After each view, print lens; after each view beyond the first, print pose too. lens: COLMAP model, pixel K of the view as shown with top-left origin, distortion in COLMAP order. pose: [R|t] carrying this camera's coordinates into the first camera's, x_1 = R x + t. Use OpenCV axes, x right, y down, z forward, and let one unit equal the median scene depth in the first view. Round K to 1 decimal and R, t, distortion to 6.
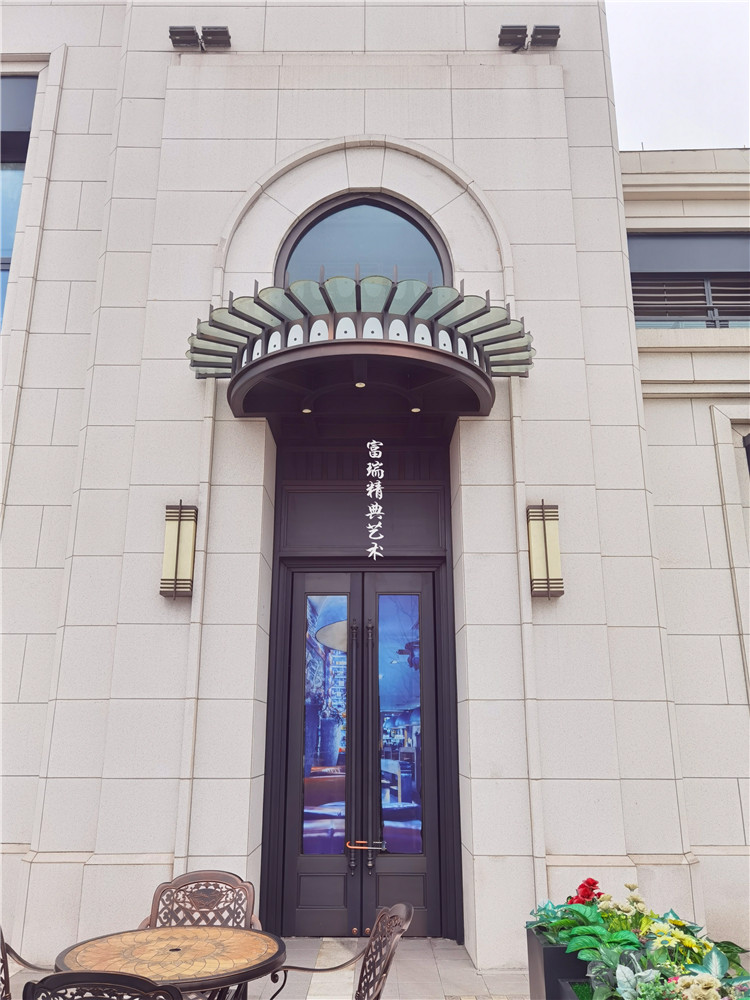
lens RADIAL K [[789.8, 0, 373.9], [0, 789.8, 504.7], [0, 0, 1]] dist [0.028565, -0.018851]
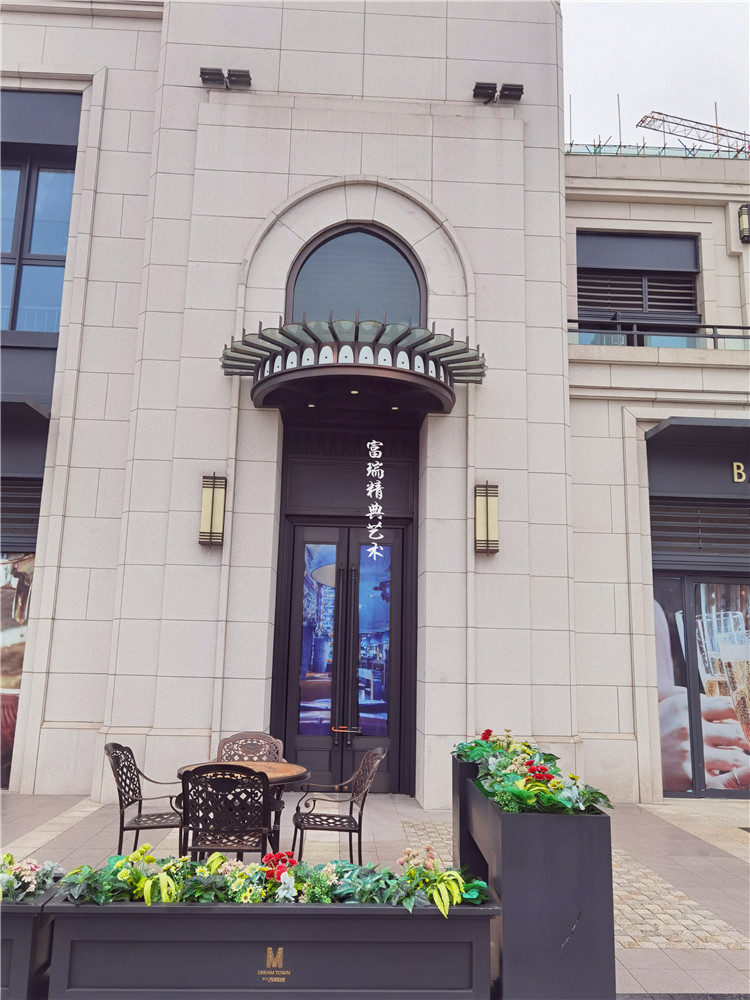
lens RADIAL K [[789.8, 0, 373.9], [0, 789.8, 504.7], [0, 0, 1]] dist [0.028565, -0.018851]
pose [[0.998579, 0.030469, 0.043714, -0.032264], [-0.034536, 0.994827, 0.095533, -0.079965], [-0.040578, -0.096907, 0.994466, -0.296886]]
